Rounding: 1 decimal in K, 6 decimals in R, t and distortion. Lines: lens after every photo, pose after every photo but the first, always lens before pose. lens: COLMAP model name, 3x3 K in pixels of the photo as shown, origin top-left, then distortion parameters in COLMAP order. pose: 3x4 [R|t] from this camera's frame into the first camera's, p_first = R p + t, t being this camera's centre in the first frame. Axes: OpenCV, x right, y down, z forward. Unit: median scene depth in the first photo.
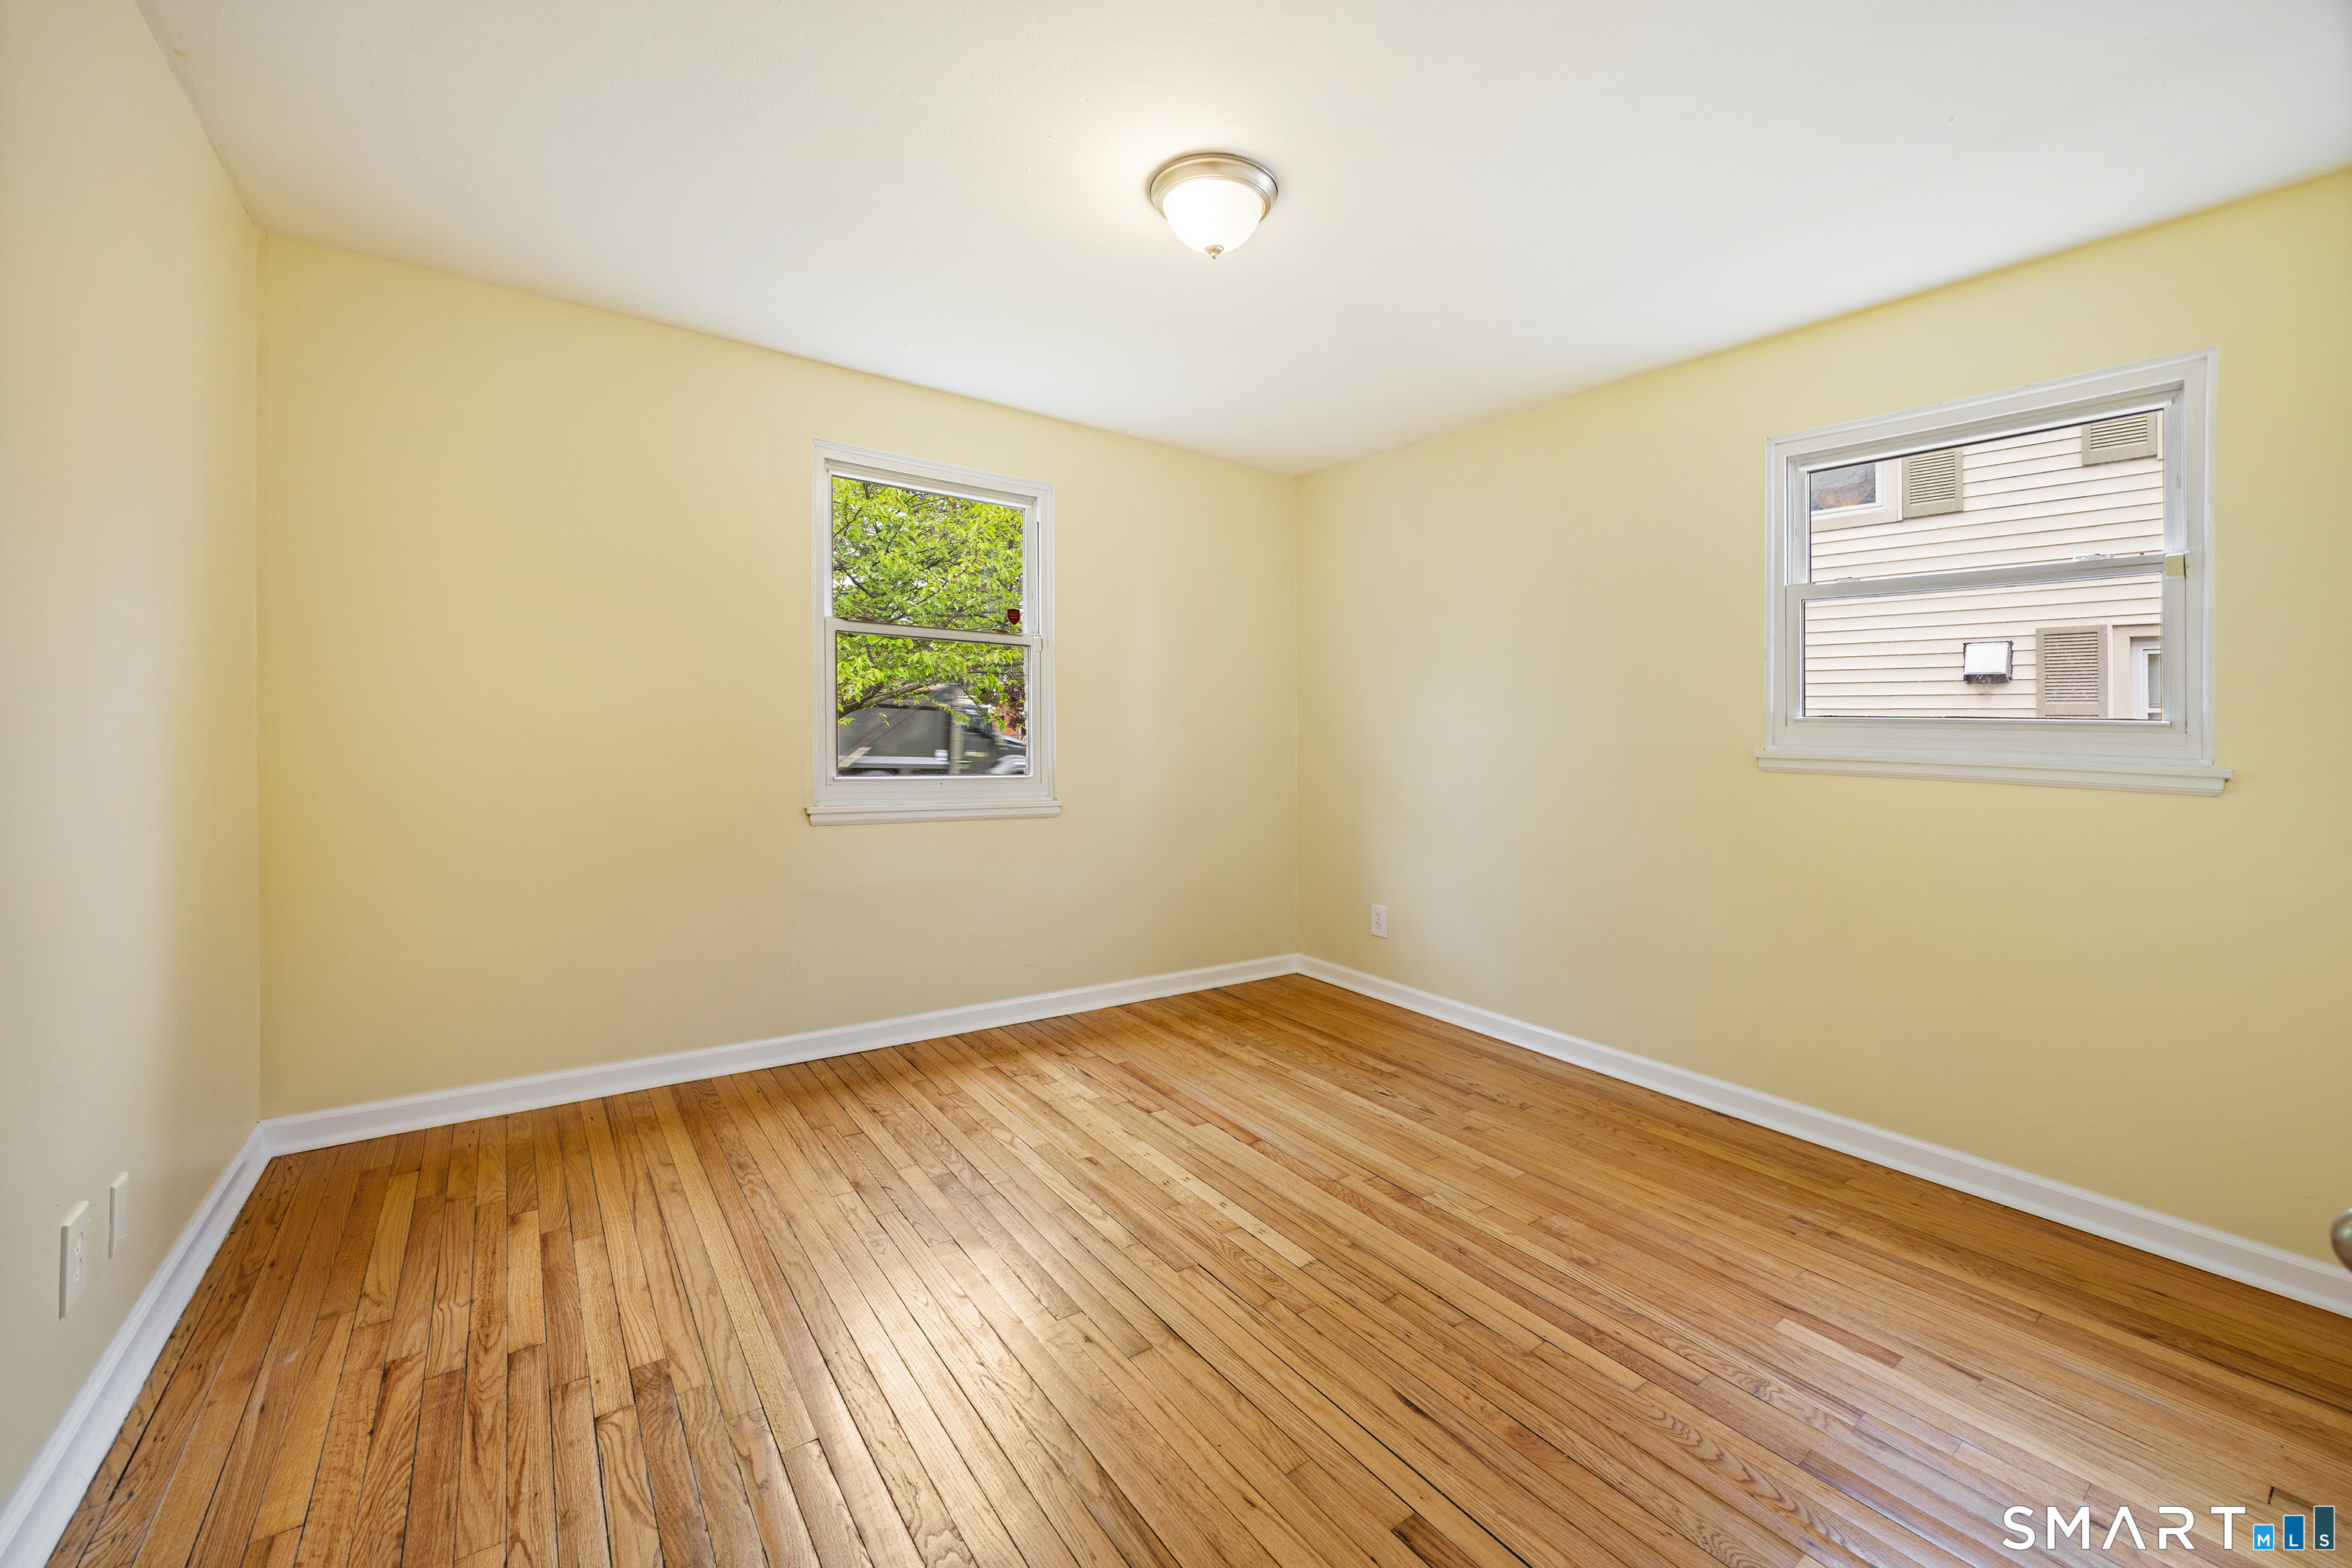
lens RADIAL K [[927.1, 0, 1183.1], [0, 927.1, 733.2], [0, 0, 1]] dist [0.004611, 0.000712]
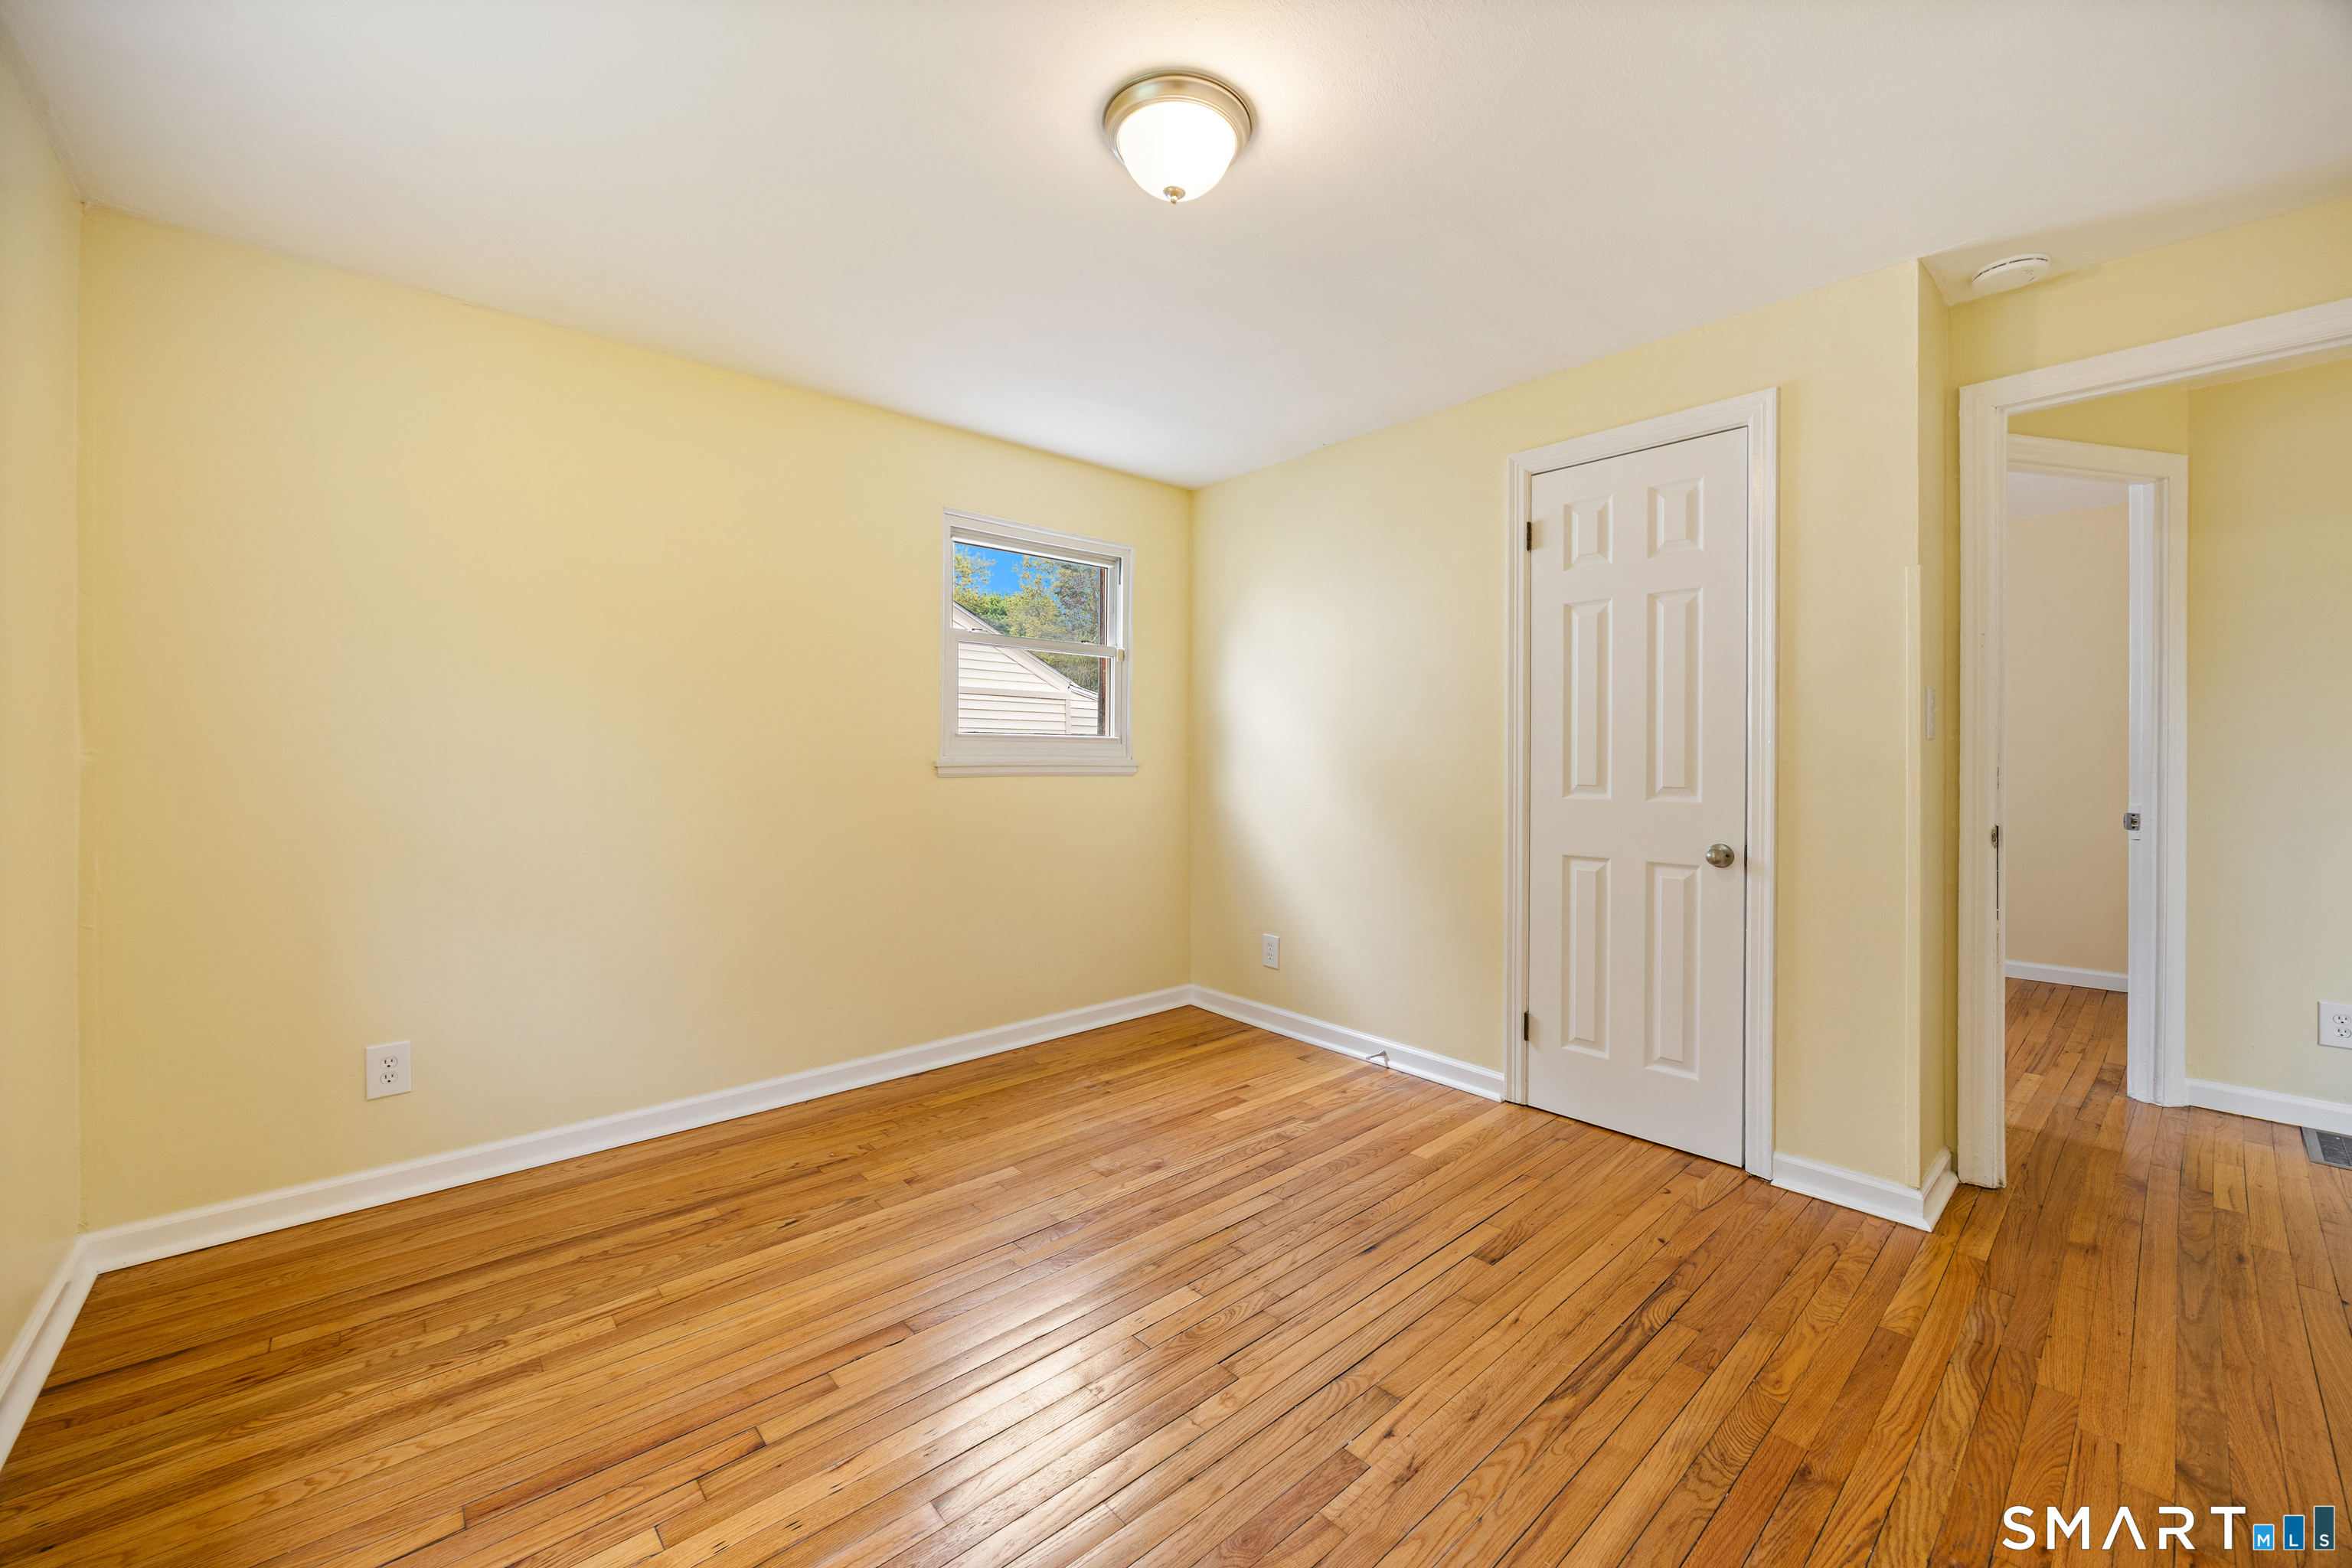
lens RADIAL K [[927.1, 0, 1158.7], [0, 927.1, 745.6], [0, 0, 1]] dist [0.004611, 0.000712]
pose [[-0.091303, -0.012823, 0.995741, -0.764042], [0.000774, 0.999916, 0.012948, -0.020614], [-0.995823, 0.001953, -0.091285, 1.026217]]
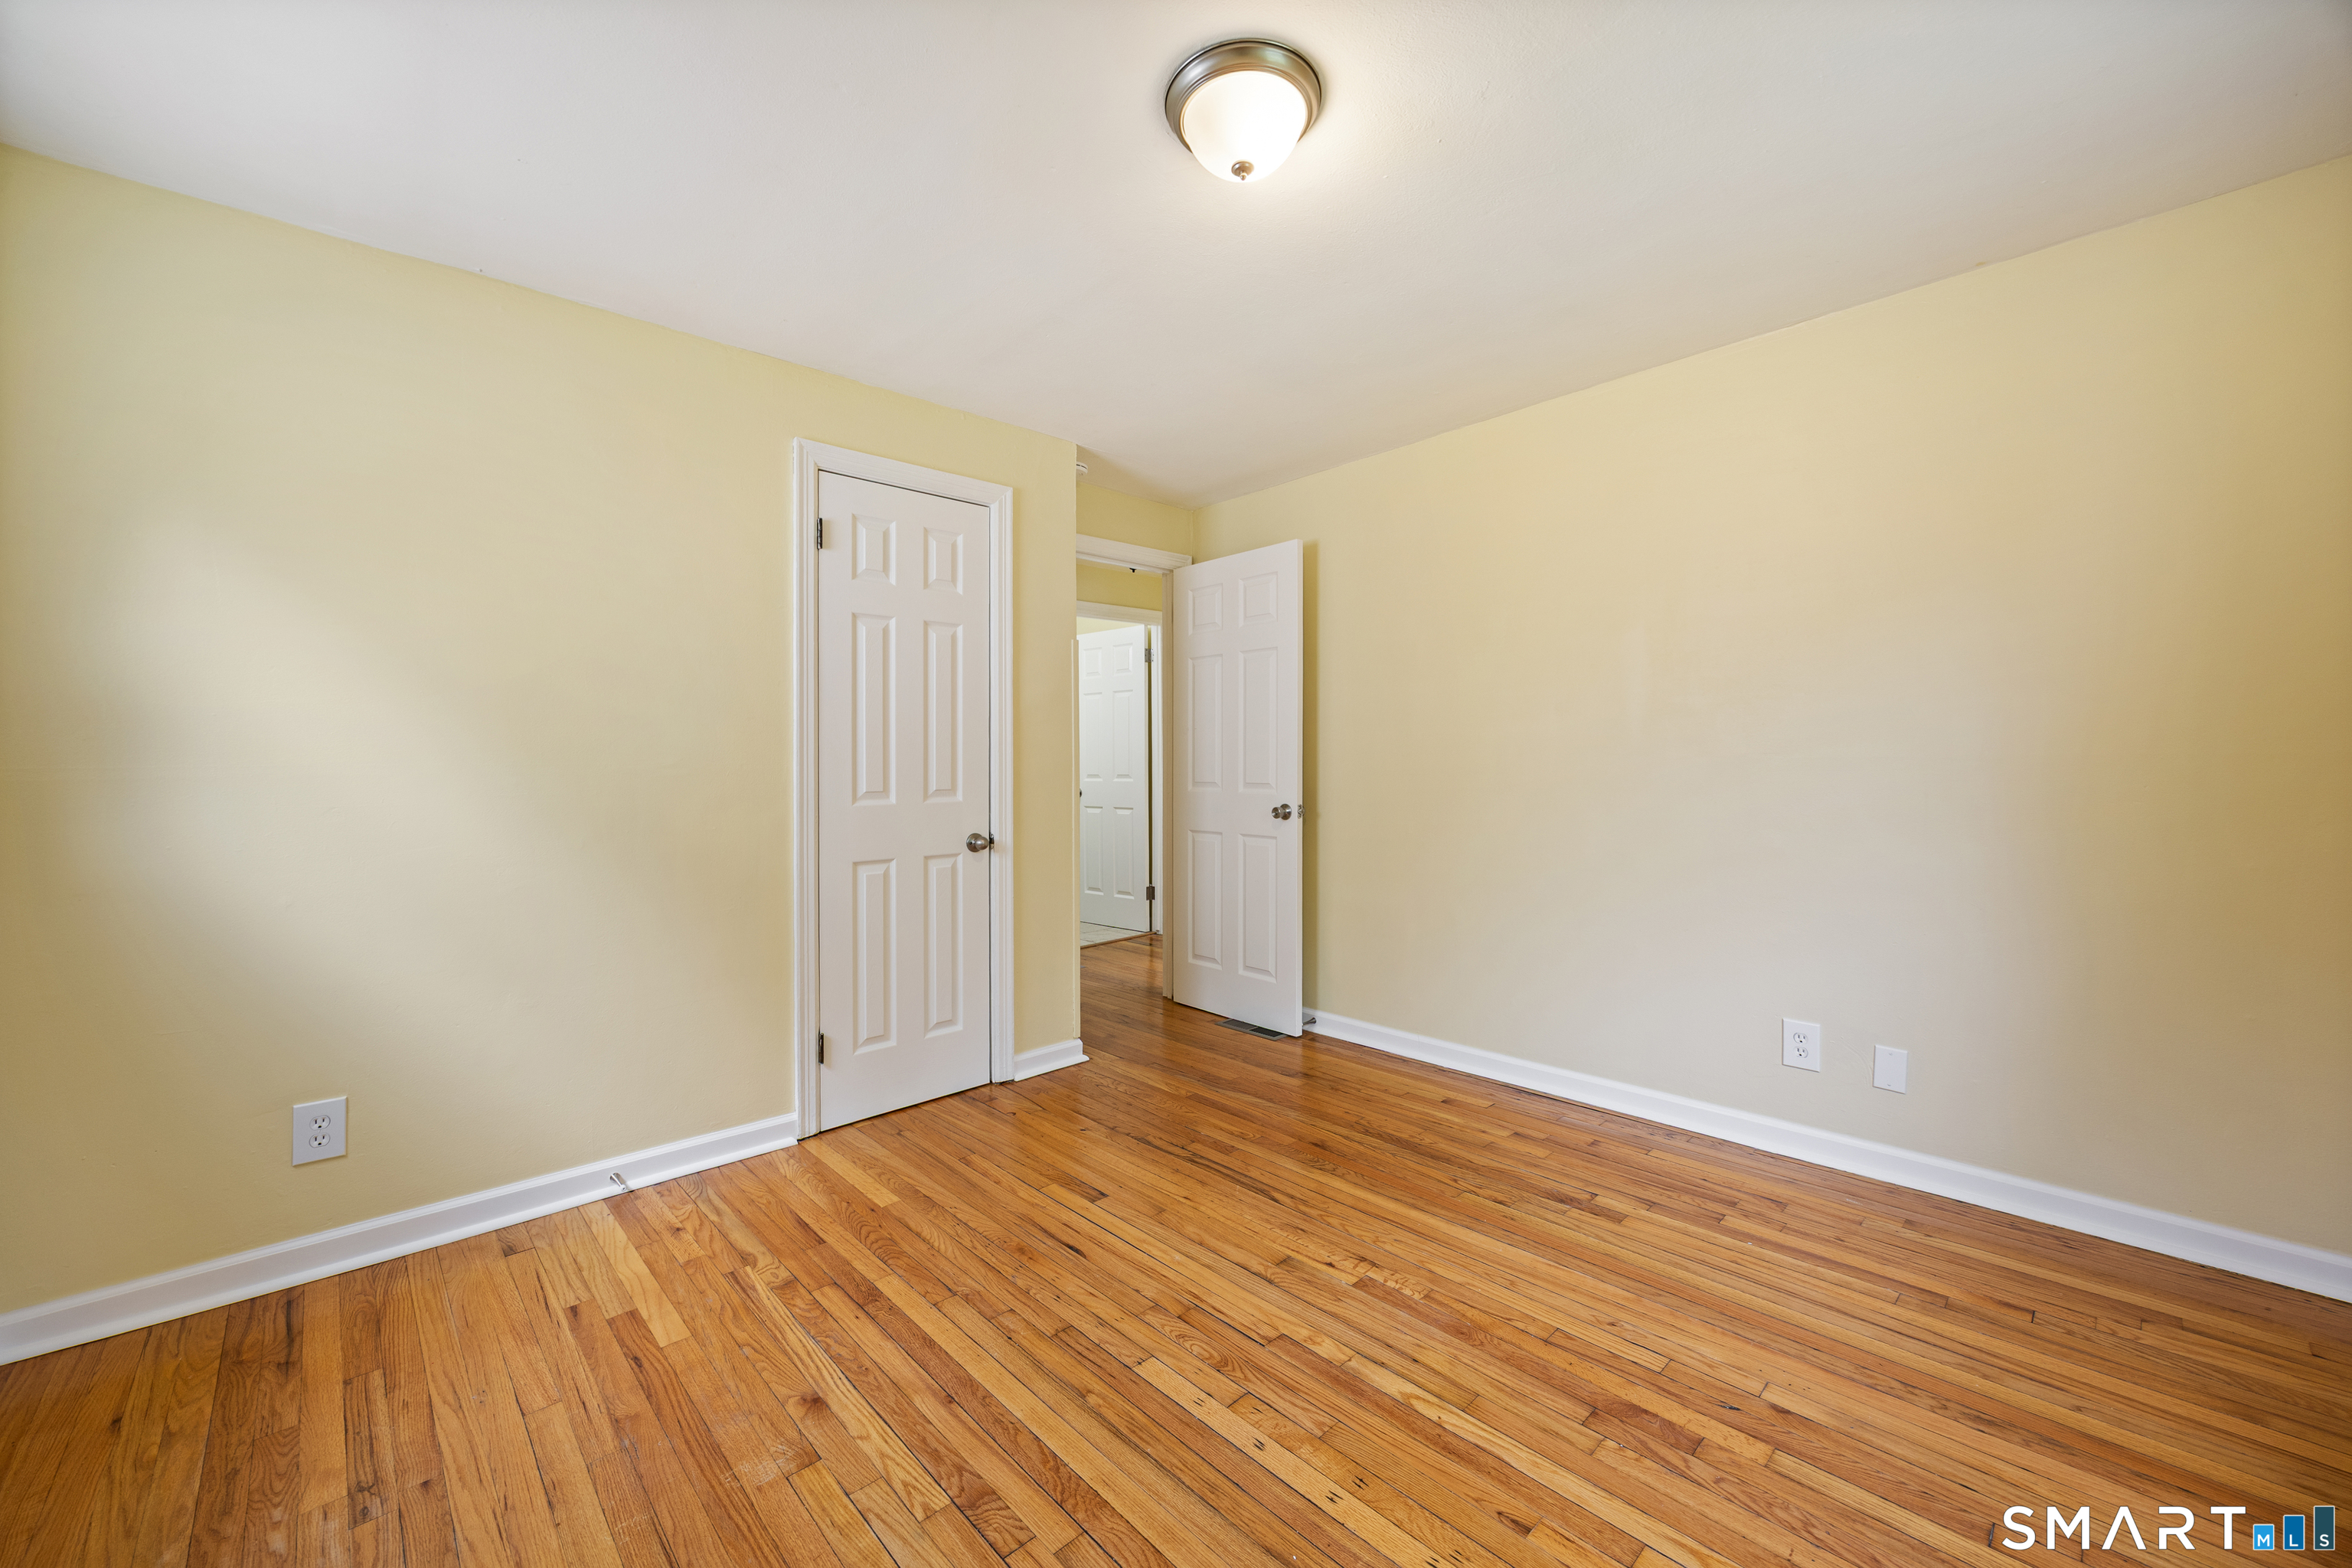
lens RADIAL K [[927.1, 0, 1185.7], [0, 927.1, 767.7], [0, 0, 1]] dist [0.004611, 0.000712]
pose [[-0.990761, -0.012225, -0.135070, 0.199517], [-0.012887, 0.999909, 0.004026, 0.005750], [0.135009, 0.005729, -0.990828, 1.702506]]
